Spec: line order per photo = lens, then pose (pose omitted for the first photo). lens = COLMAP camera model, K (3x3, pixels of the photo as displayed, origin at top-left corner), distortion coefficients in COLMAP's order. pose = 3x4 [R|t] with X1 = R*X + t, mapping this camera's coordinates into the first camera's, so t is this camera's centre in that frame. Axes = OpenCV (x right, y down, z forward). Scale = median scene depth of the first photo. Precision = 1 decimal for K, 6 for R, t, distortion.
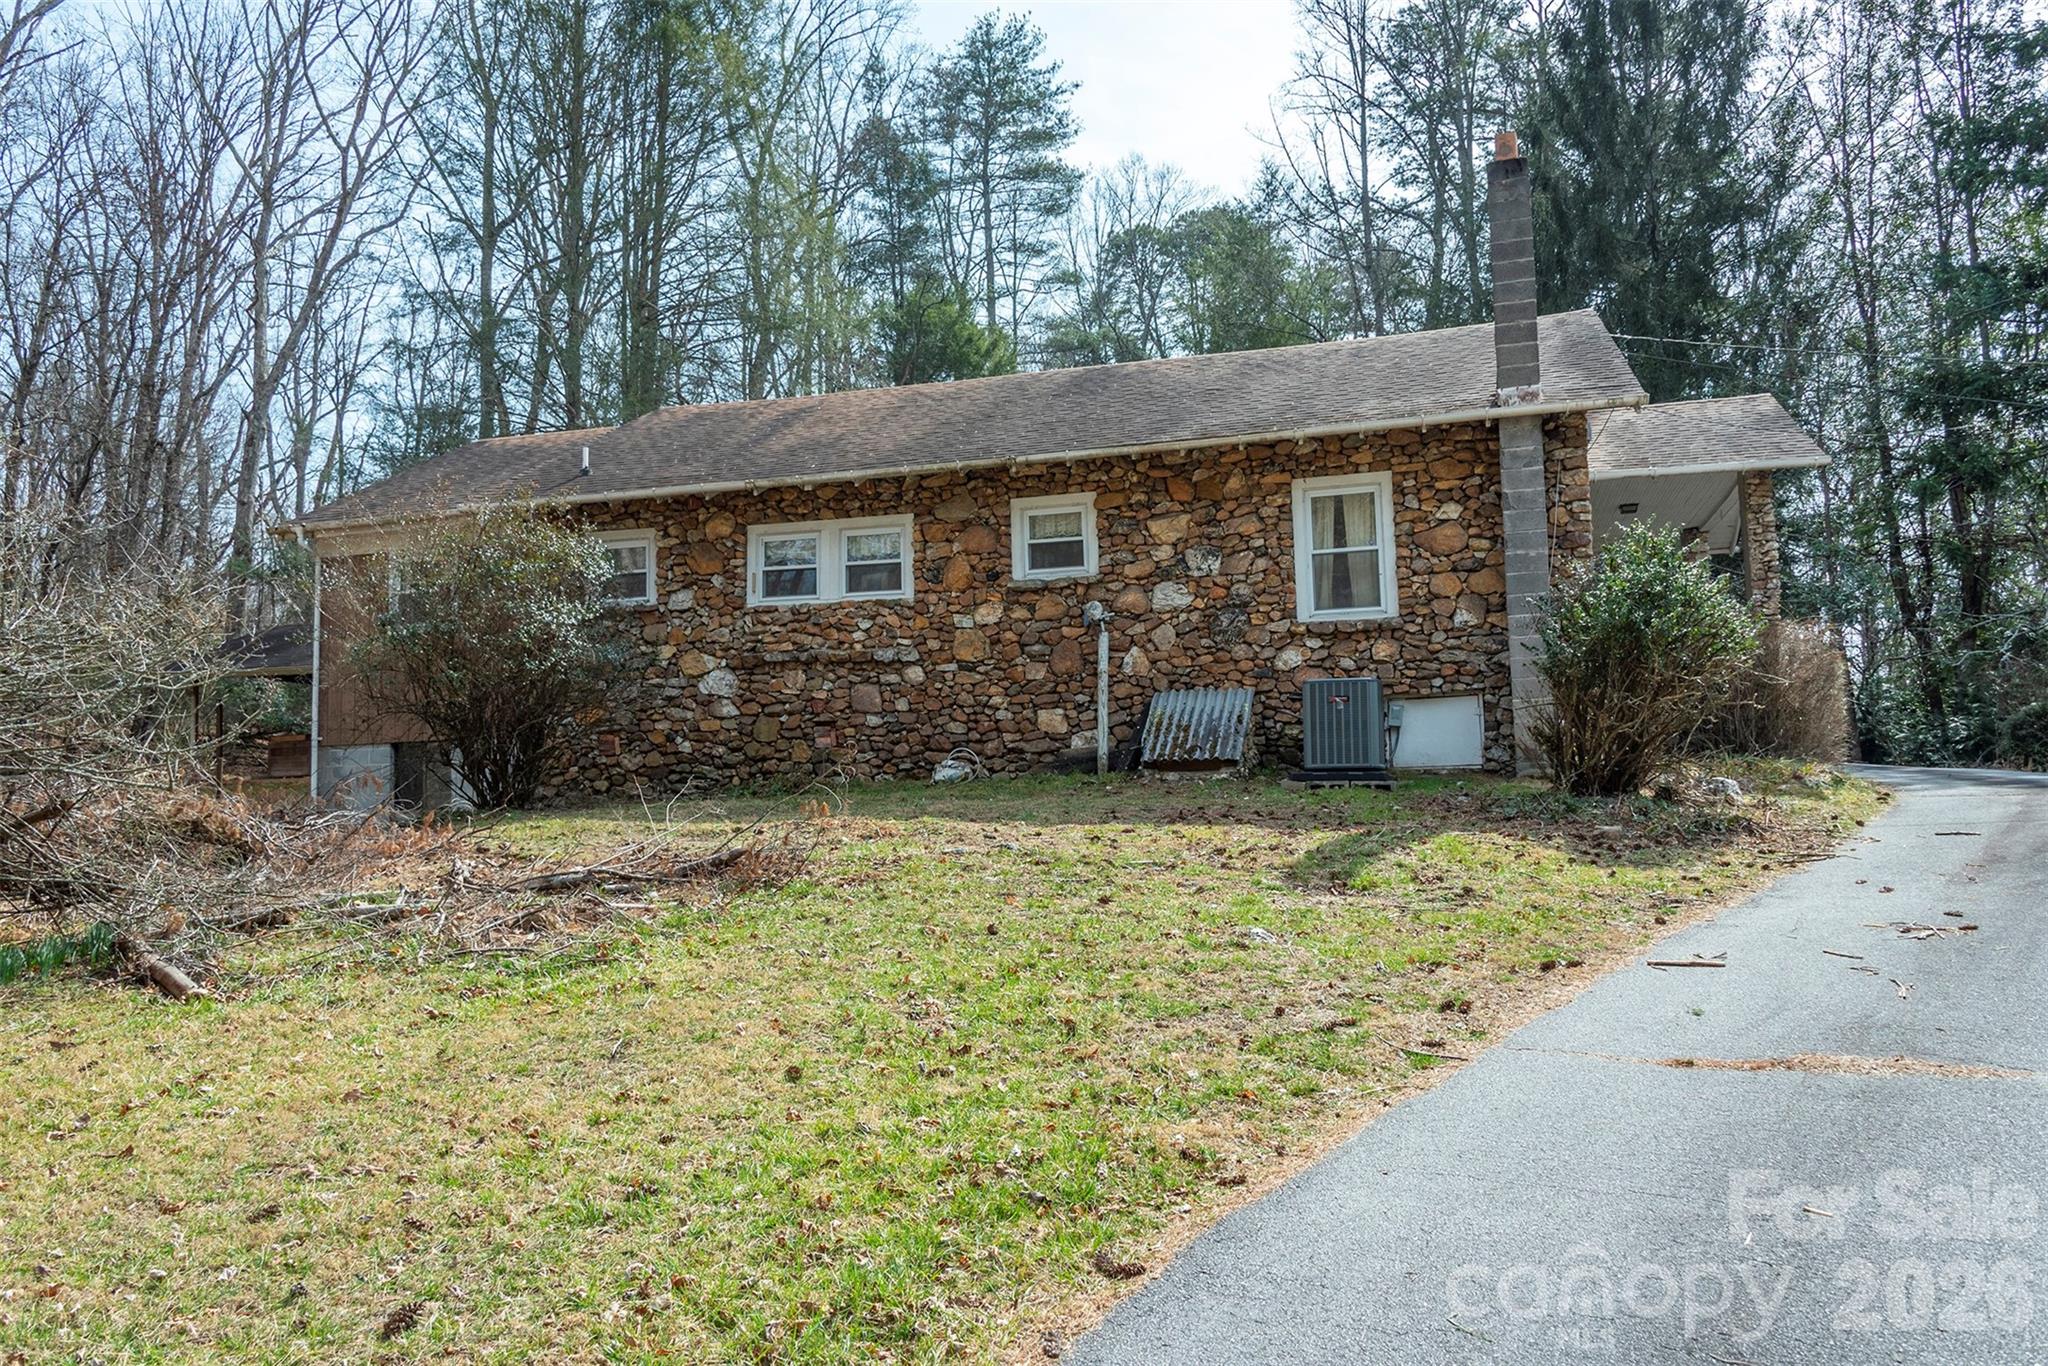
lens RADIAL K [[1605.8, 0, 1024.0], [0, 1605.8, 704.8], [0, 0, 1]] dist [0.030766, -0.007252]
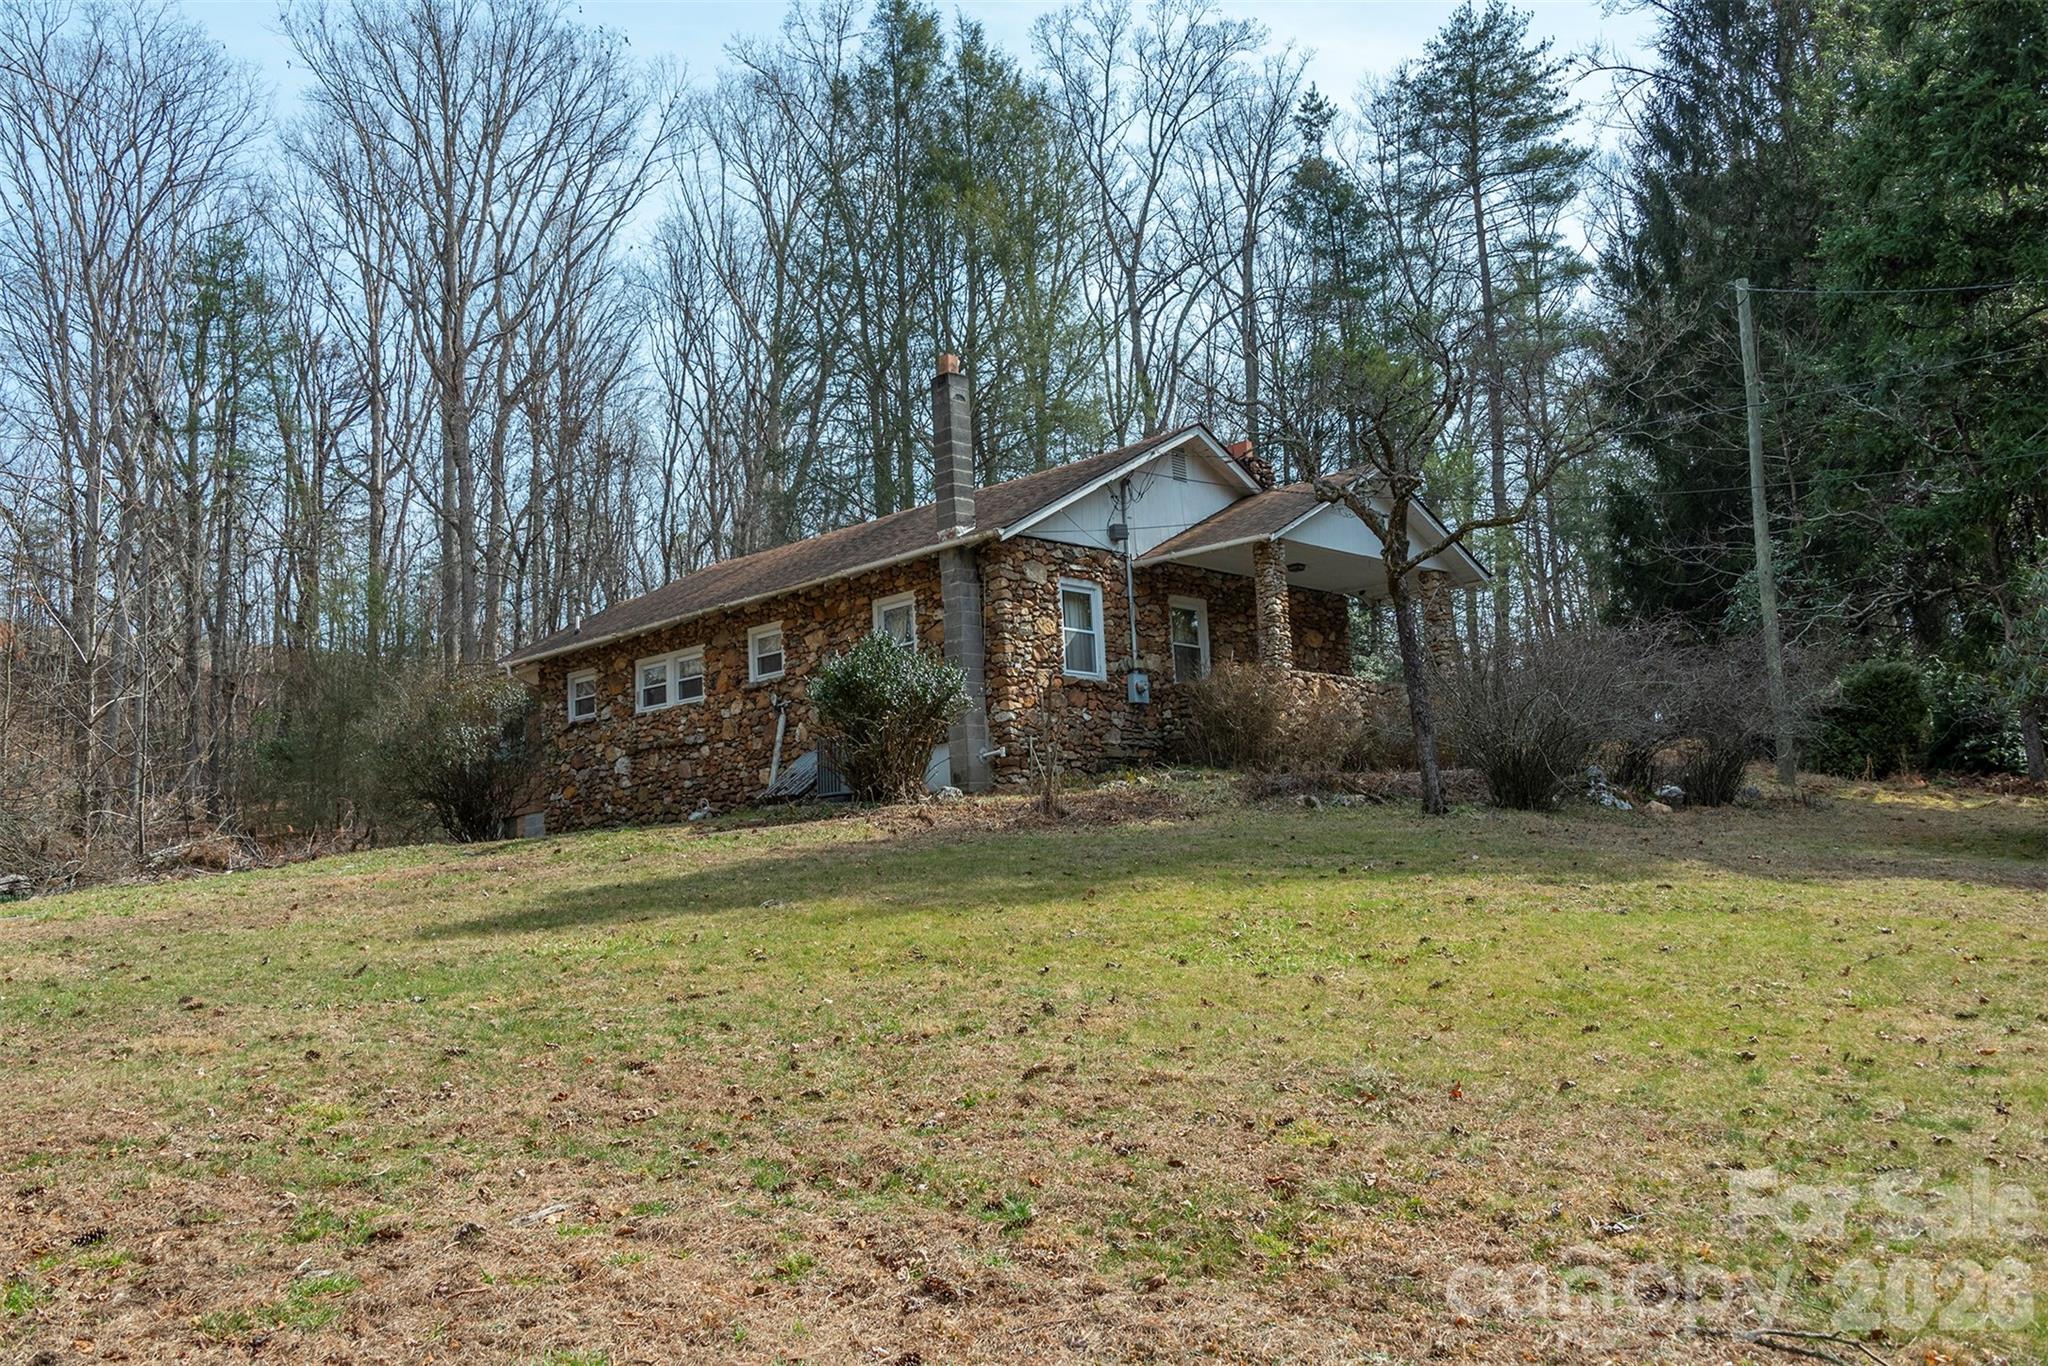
lens RADIAL K [[2012.0, 0, 1022.8], [0, 2012.0, 673.7], [0, 0, 1]] dist [-0.023340, 0.000000]
pose [[0.877165, -0.091250, -0.471440, 1.058687], [0.067434, 0.995457, -0.067209, 0.053748], [0.475431, 0.027162, 0.879334, -0.497781]]
